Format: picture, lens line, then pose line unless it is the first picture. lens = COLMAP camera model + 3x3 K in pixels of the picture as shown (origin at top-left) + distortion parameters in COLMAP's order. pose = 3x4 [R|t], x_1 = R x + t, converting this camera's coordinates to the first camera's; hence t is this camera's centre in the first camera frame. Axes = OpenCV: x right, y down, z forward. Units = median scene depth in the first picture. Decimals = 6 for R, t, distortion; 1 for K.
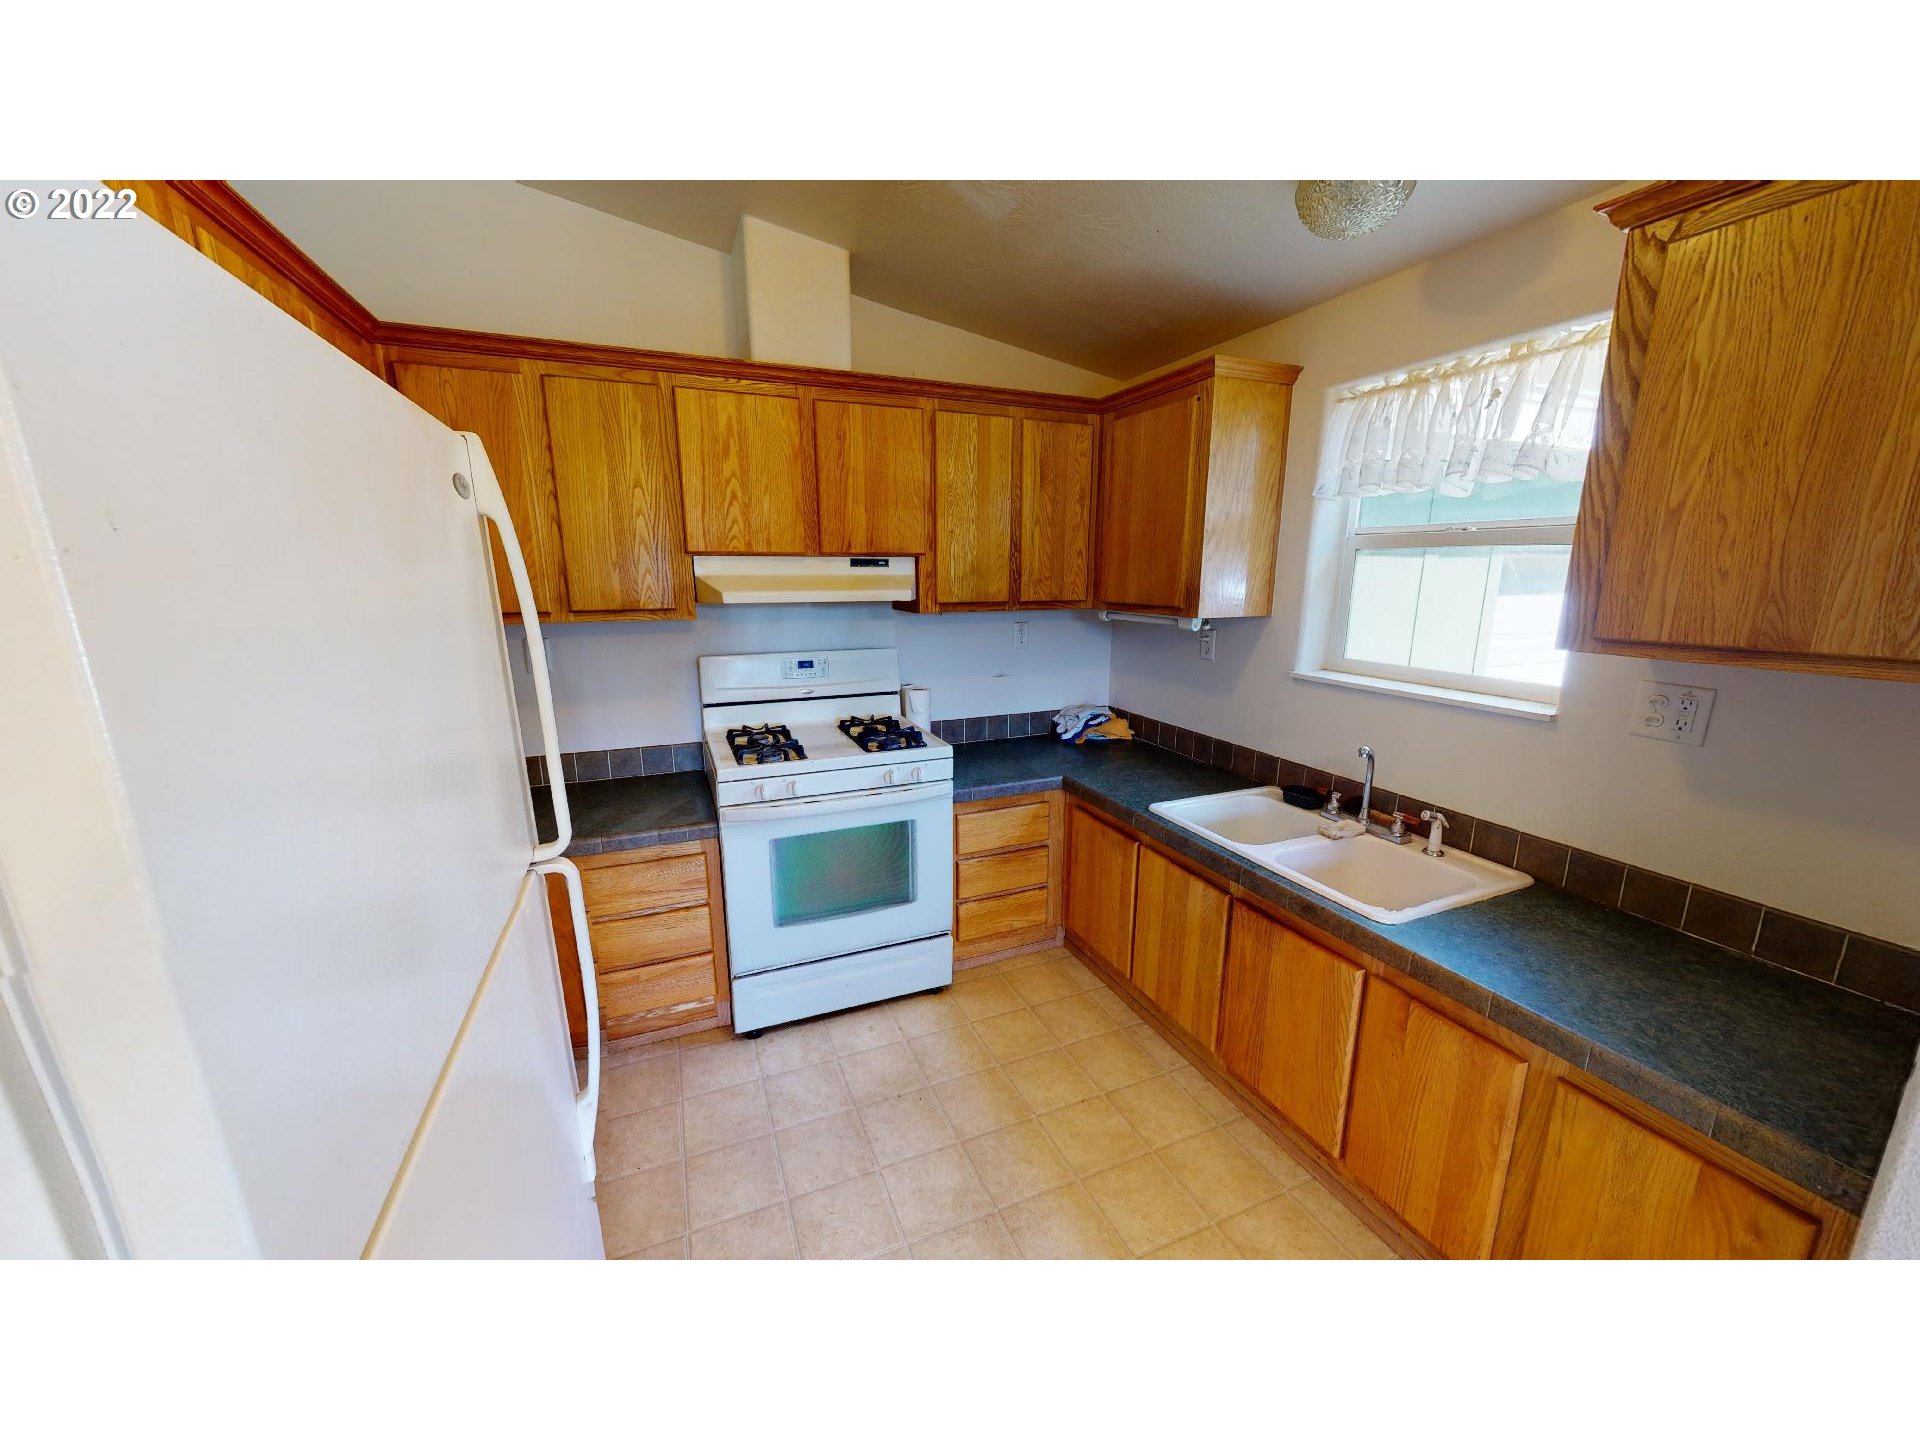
lens RADIAL K [[701.5, 0, 957.7], [0, 701.5, 726.1], [0, 0, 1]] dist [0.002271, -0.000185]
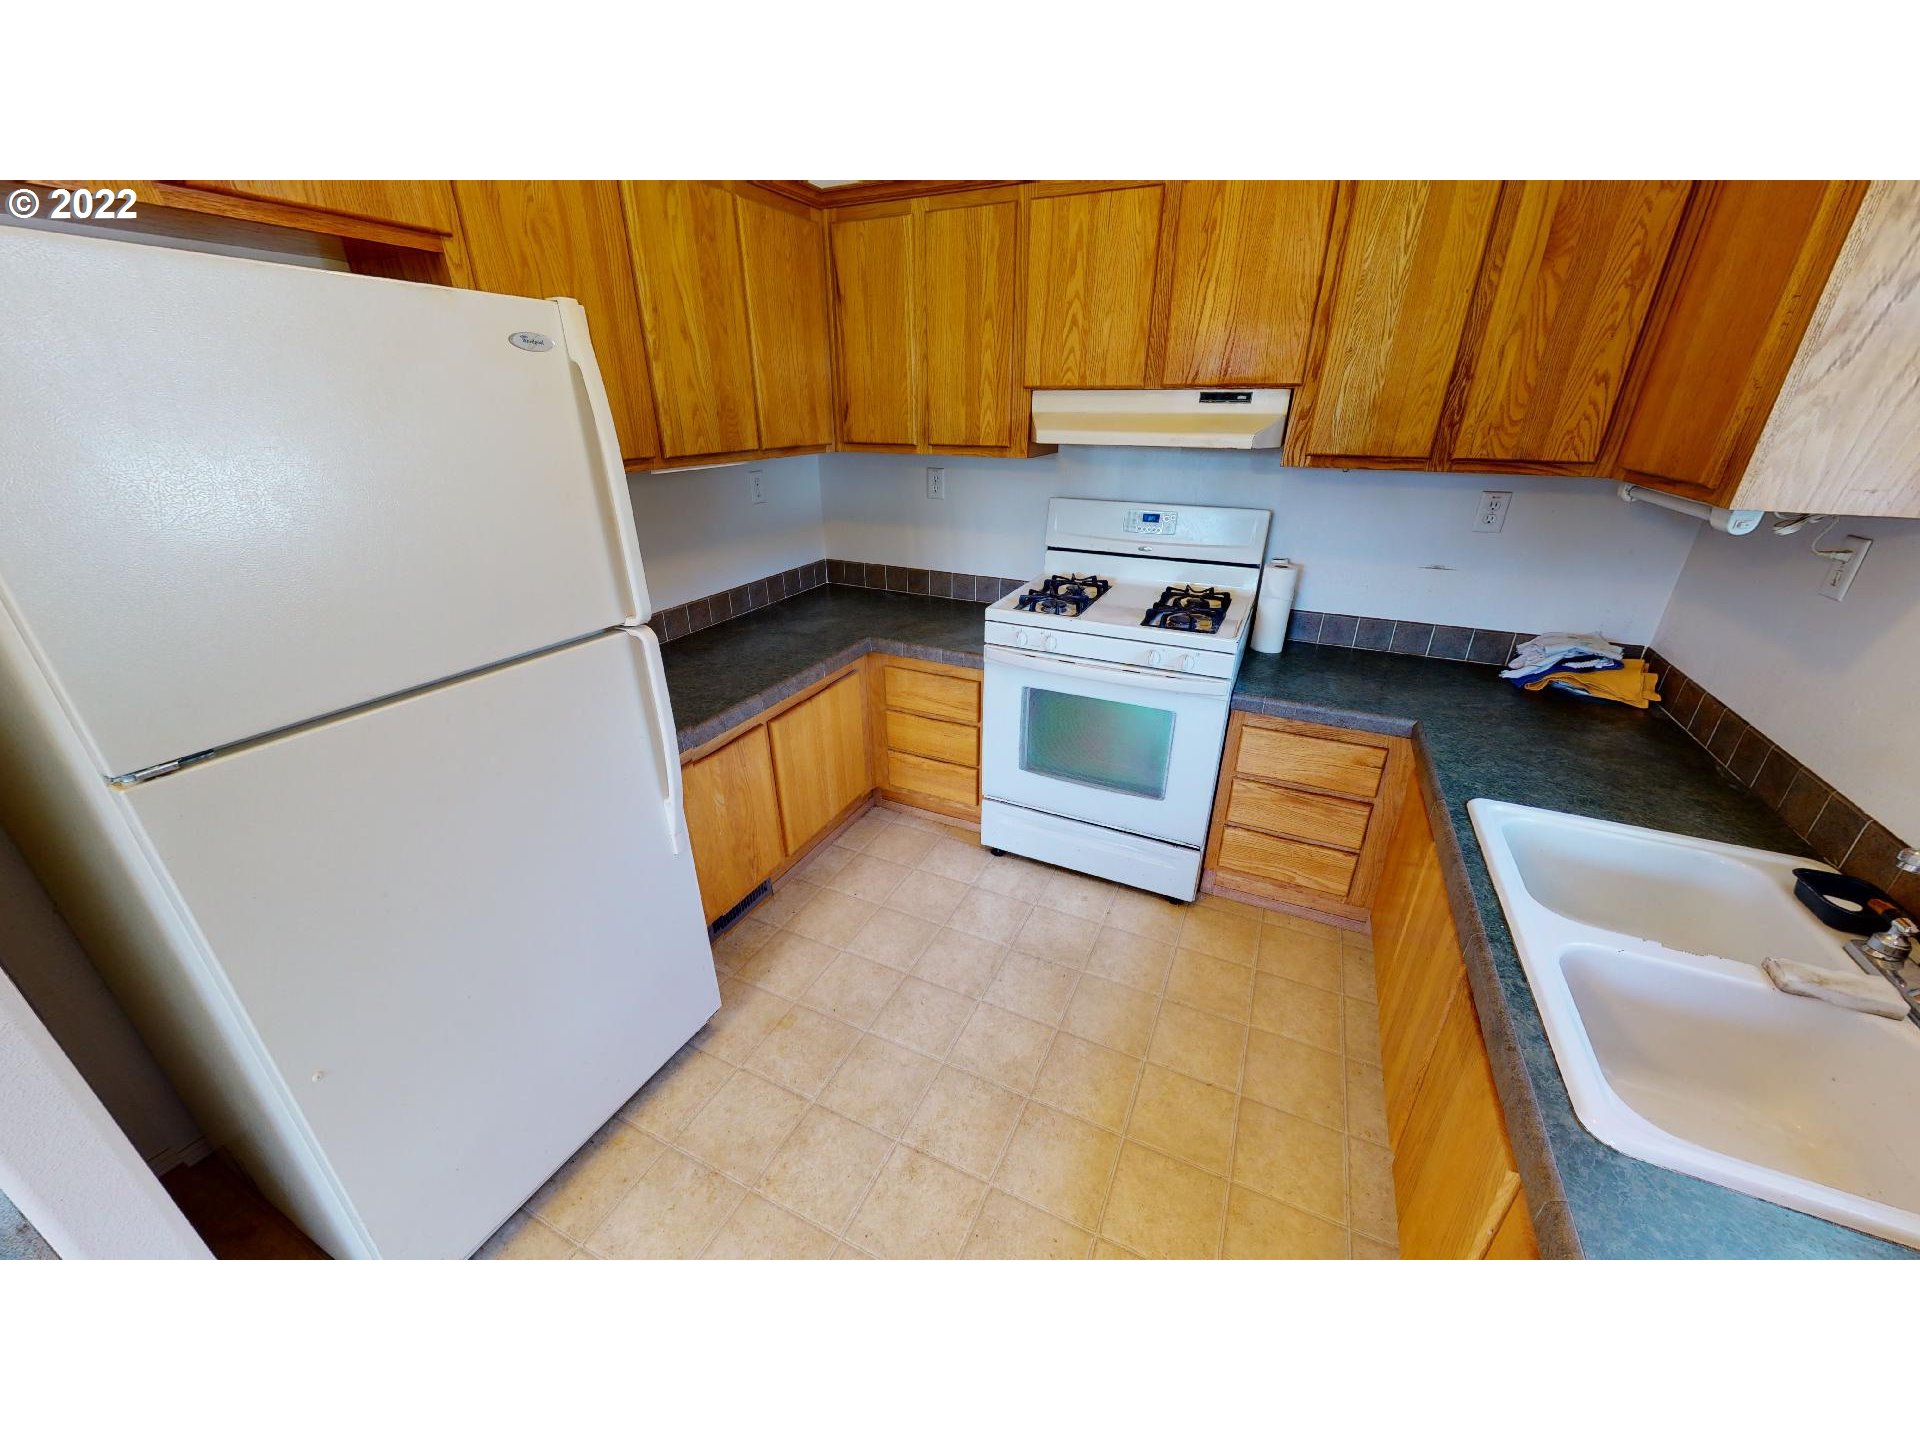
lens RADIAL K [[701.5, 0, 957.6], [0, 701.5, 722.6], [0, 0, 1]] dist [0.002271, -0.000185]
pose [[0.667566, 0.311303, -0.676347, 0.351041], [-0.164309, 0.947597, 0.273975, -0.050022], [0.726194, -0.071766, 0.683734, 0.201455]]
